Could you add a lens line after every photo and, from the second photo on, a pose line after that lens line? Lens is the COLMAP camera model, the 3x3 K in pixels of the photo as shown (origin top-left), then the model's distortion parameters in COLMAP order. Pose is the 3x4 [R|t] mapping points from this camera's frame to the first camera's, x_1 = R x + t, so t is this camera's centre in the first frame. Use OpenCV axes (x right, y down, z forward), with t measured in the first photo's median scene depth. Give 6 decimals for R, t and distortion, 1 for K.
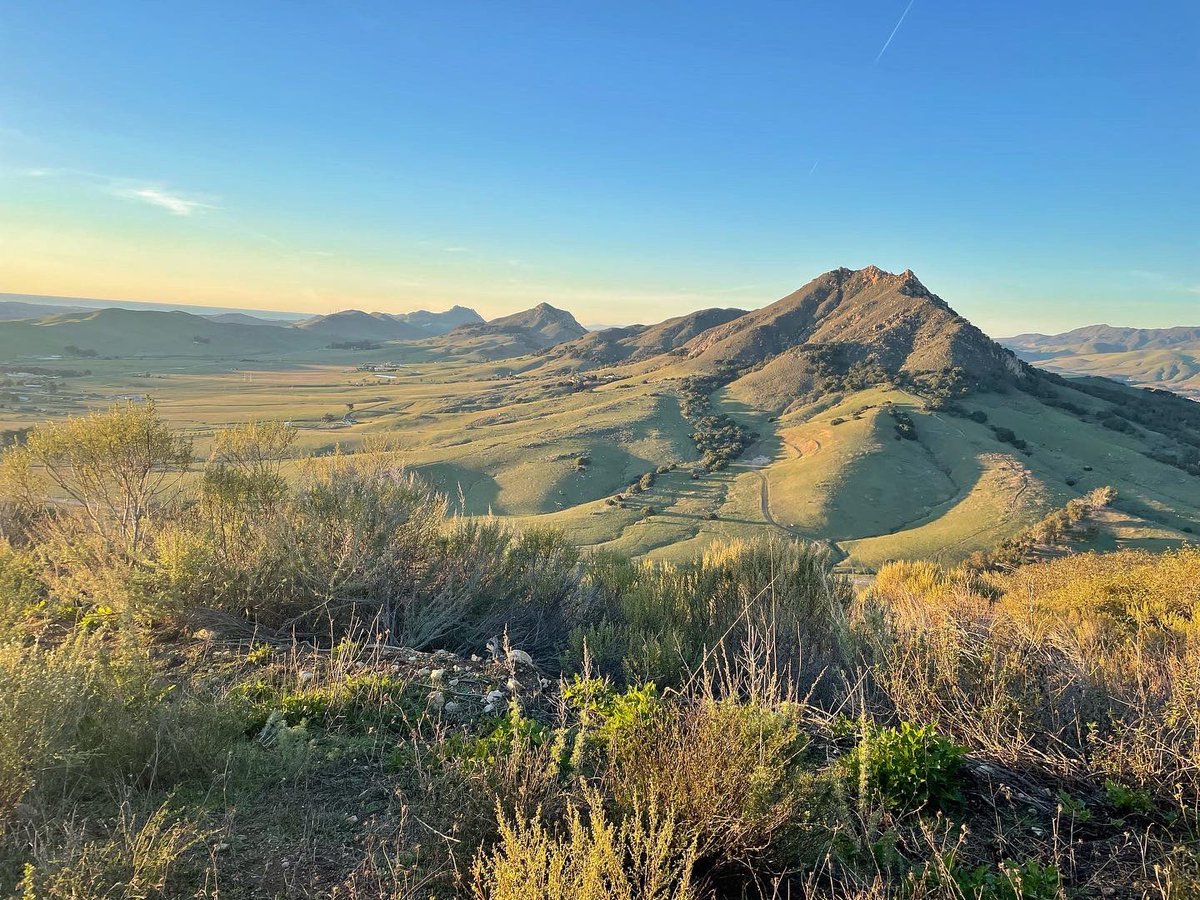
lens RADIAL K [[891.2, 0, 600.0], [0, 891.2, 450.0], [0, 0, 1]] dist [0.041453, -0.002439]
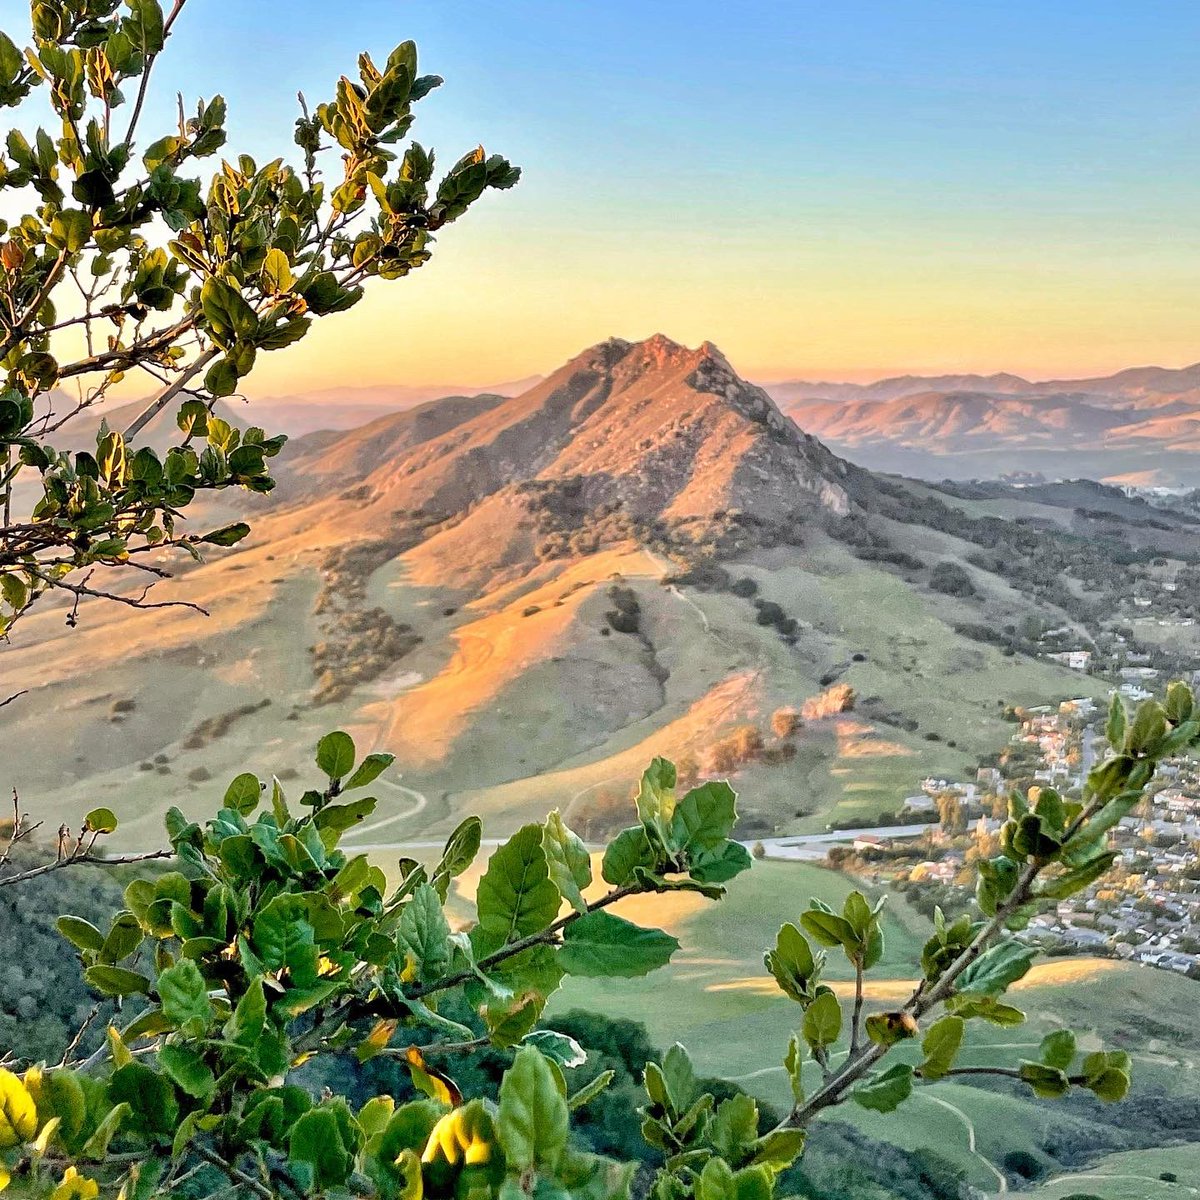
lens RADIAL K [[1846.2, 0, 600.2], [0, 1846.2, 563.6], [0, 0, 1]] dist [0.208049, -0.001343]
pose [[0.989847, -0.070401, 0.123478, 0.129494], [0.074968, 0.996649, -0.032734, -0.015545], [-0.120759, 0.041658, 0.991807, -0.317800]]
